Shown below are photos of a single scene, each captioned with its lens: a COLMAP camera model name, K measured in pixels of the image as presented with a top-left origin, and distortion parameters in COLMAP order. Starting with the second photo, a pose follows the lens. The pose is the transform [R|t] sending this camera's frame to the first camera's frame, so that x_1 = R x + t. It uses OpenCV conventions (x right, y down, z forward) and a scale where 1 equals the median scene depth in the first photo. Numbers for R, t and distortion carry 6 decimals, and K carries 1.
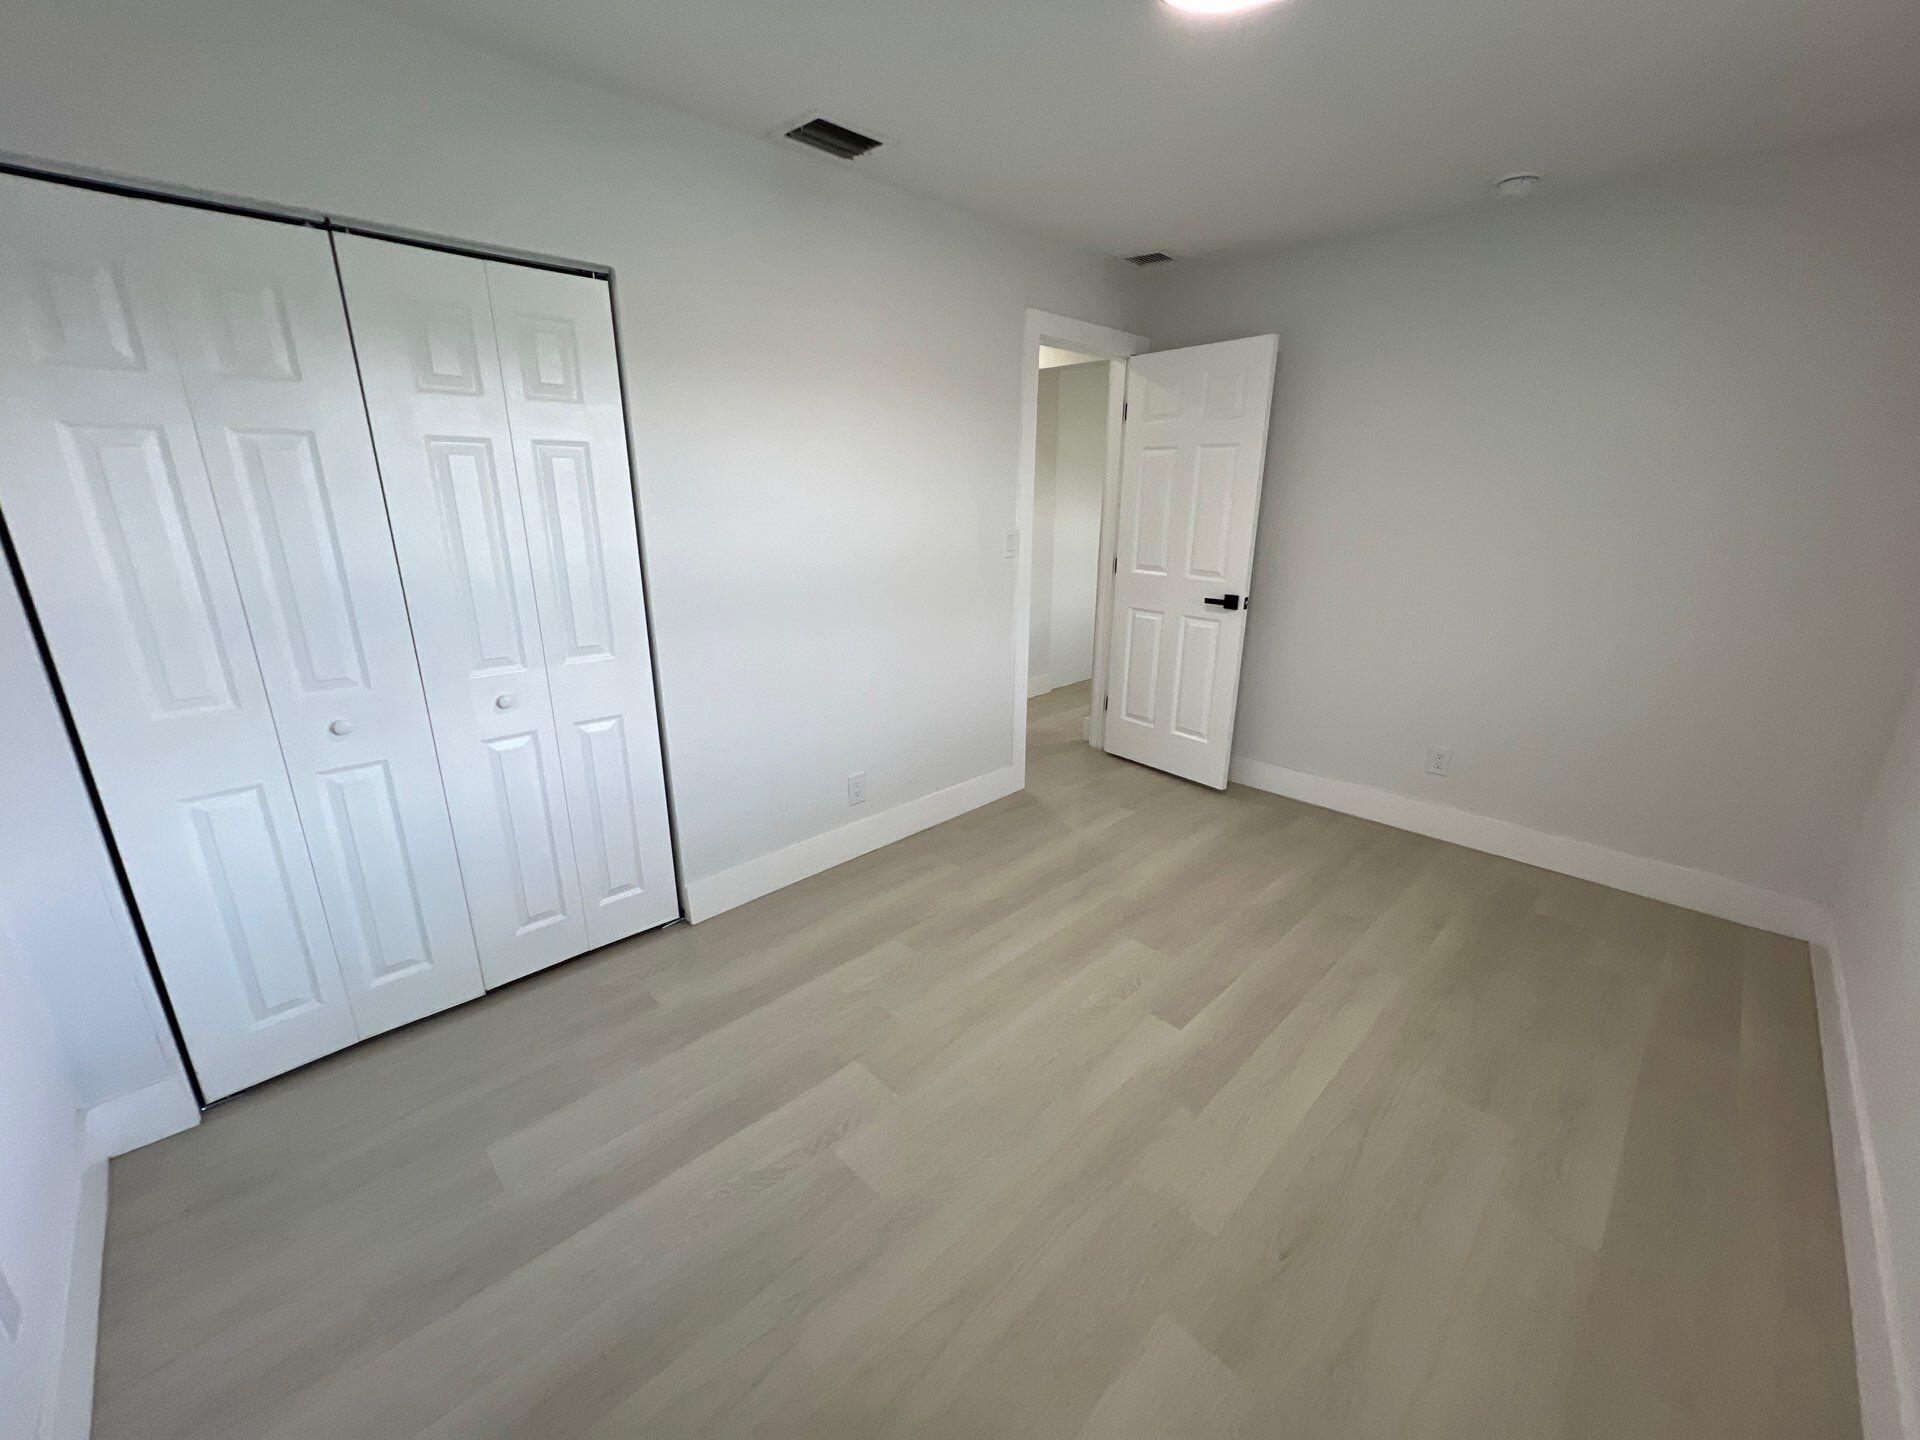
lens RADIAL K [[766.4, 0, 958.1], [0, 766.4, 723.7], [0, 0, 1]] dist [-0.001852, 0.000379]
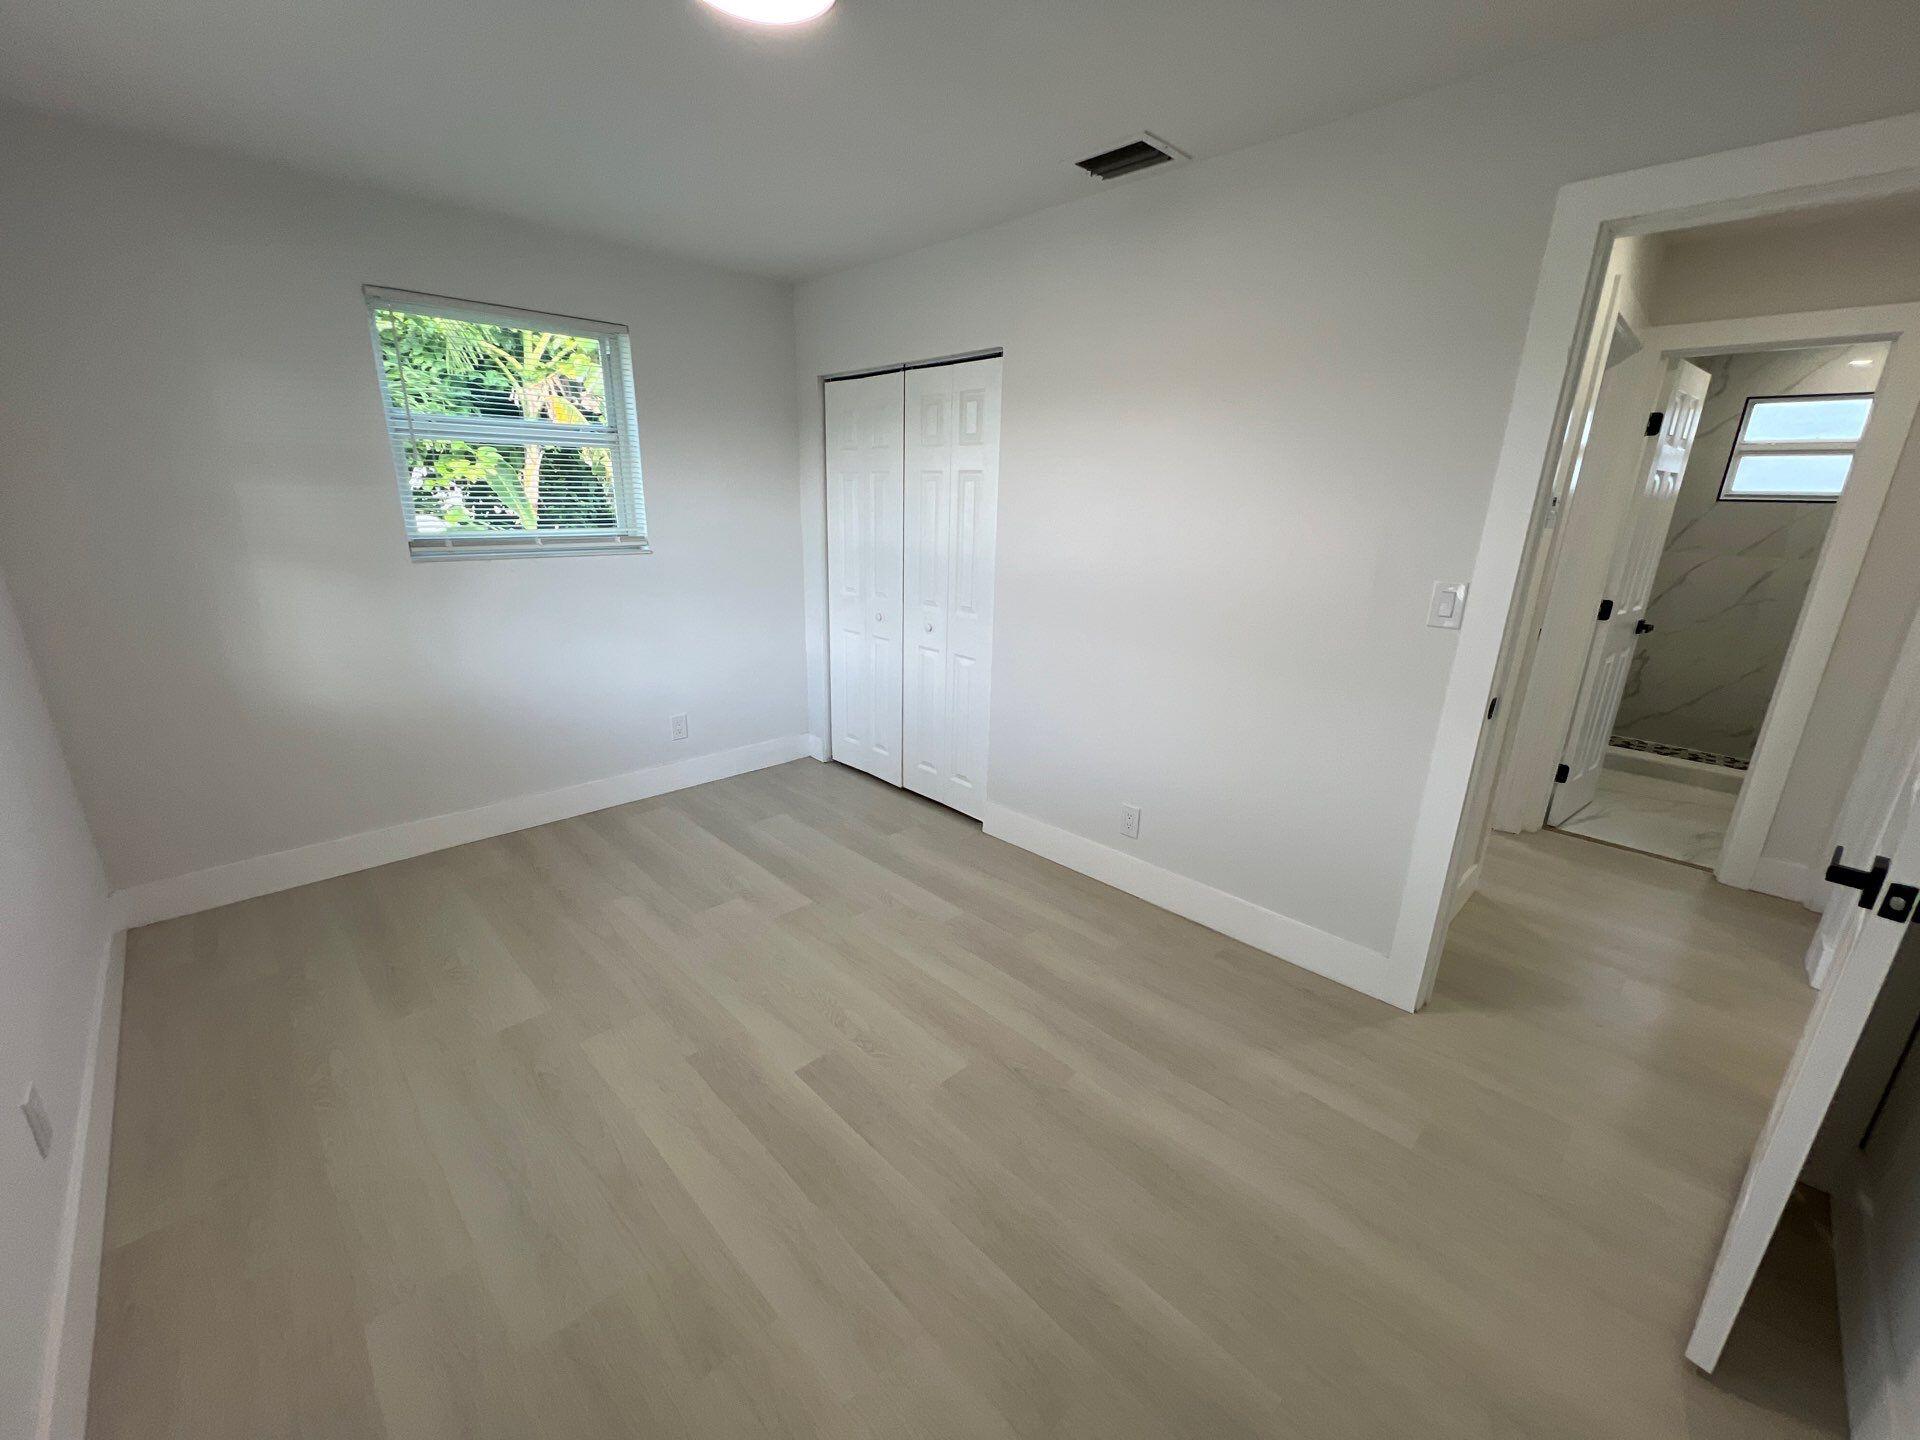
lens RADIAL K [[766.4, 0, 958.1], [0, 766.4, 723.7], [0, 0, 1]] dist [-0.001852, 0.000379]
pose [[-0.004148, 0.282312, -0.959314, 1.065444], [-0.312686, 0.910851, 0.269403, -0.305586], [0.949847, 0.301082, 0.084497, 0.976199]]
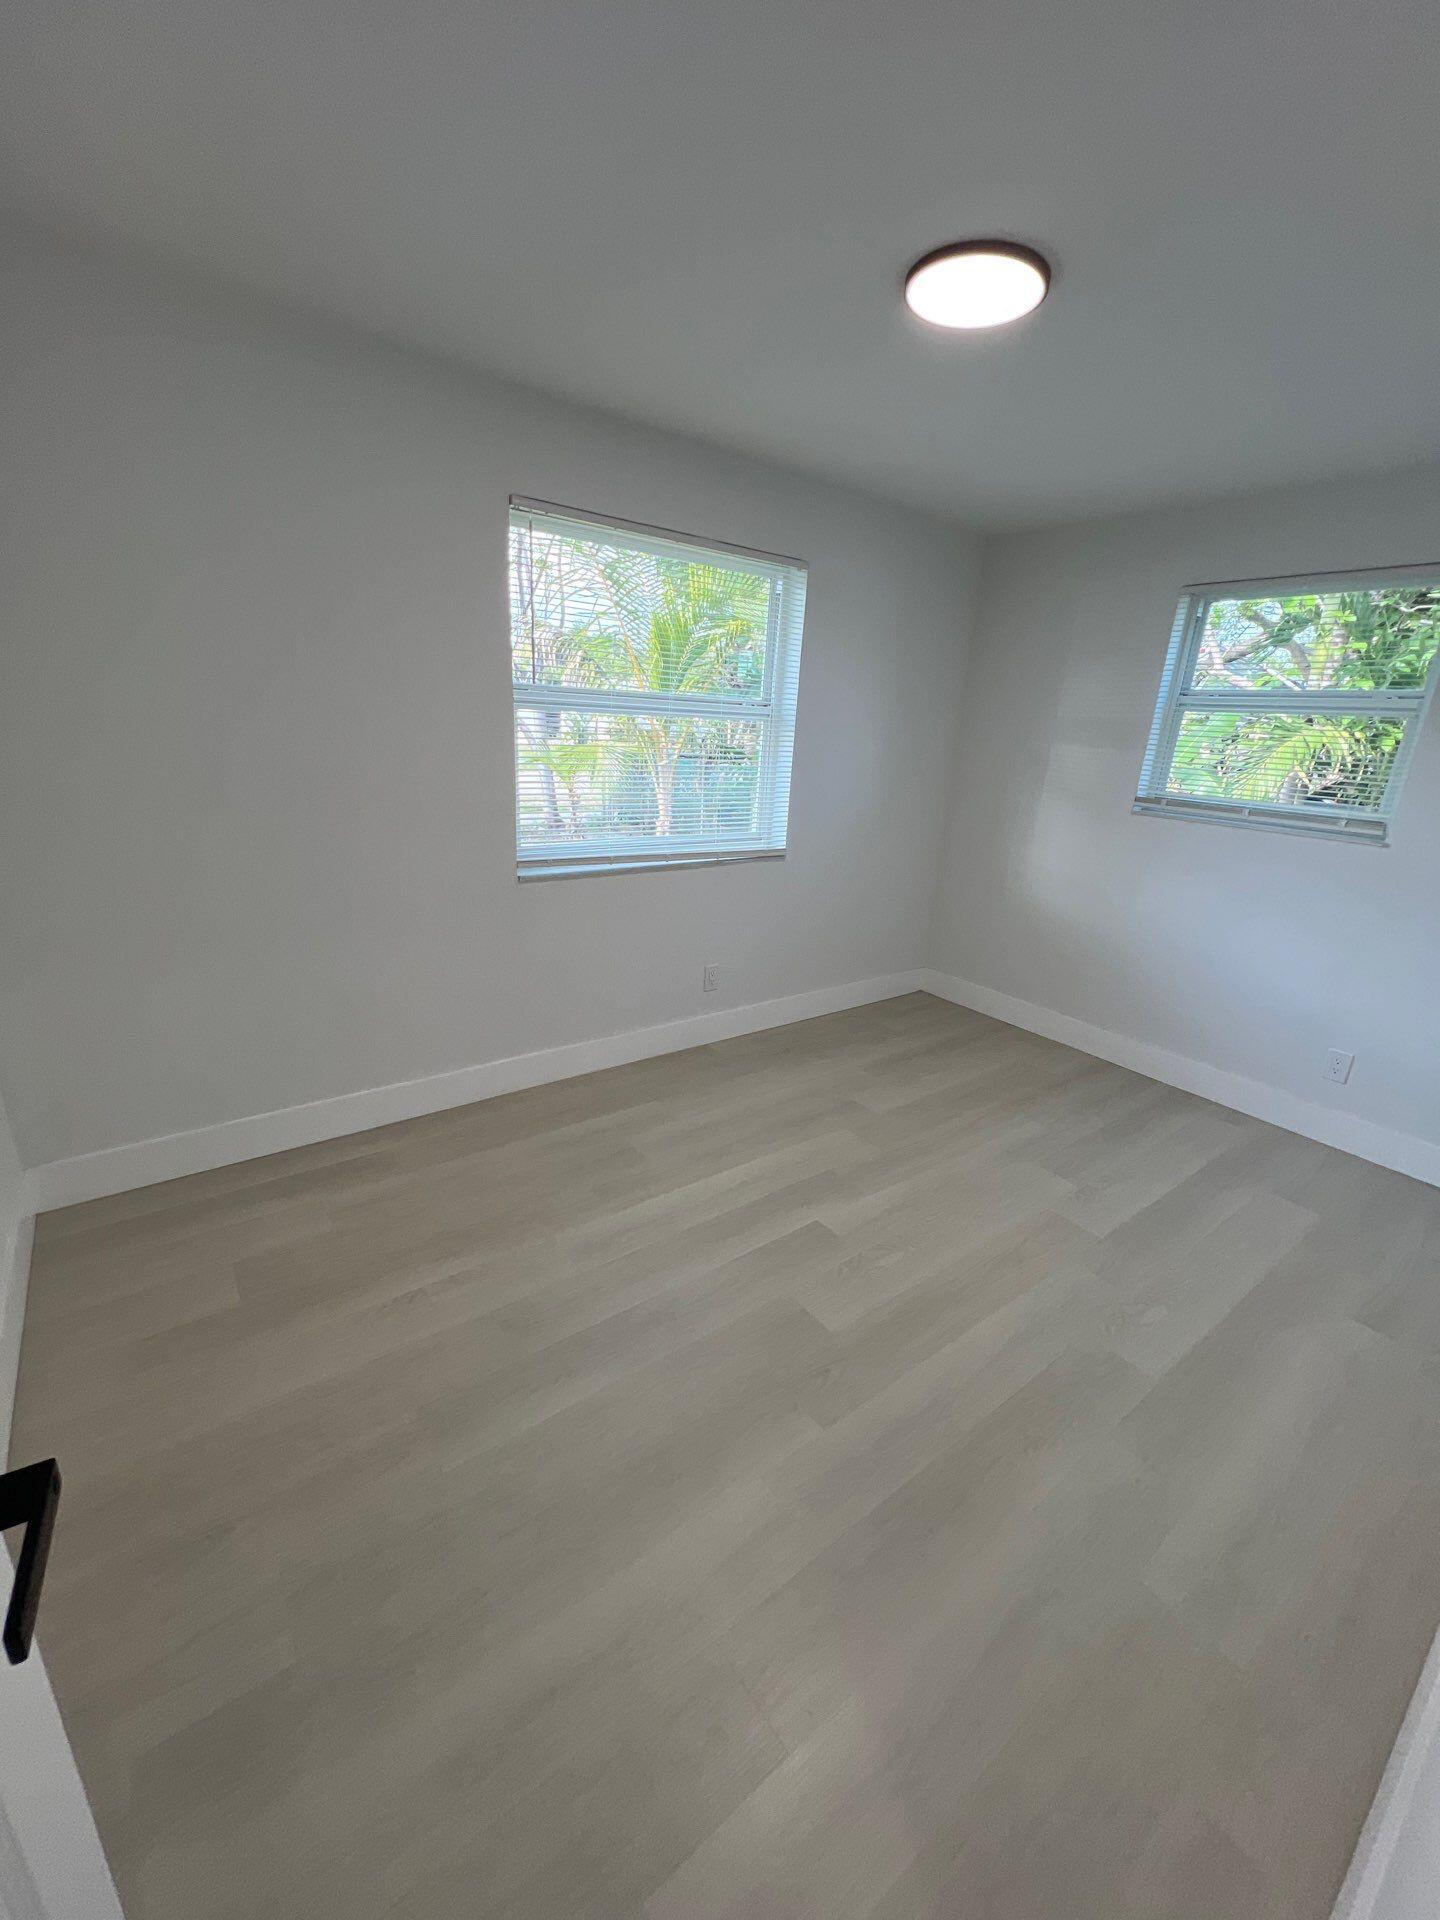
lens RADIAL K [[766.4, 0, 716.8], [0, 766.4, 959.8], [0, 0, 1]] dist [-0.001852, 0.000379]
pose [[-0.989258, -0.101799, 0.104905, 0.356095], [-0.024725, 0.823835, 0.566290, -0.539405], [-0.144072, 0.557613, -0.817503, 1.712333]]
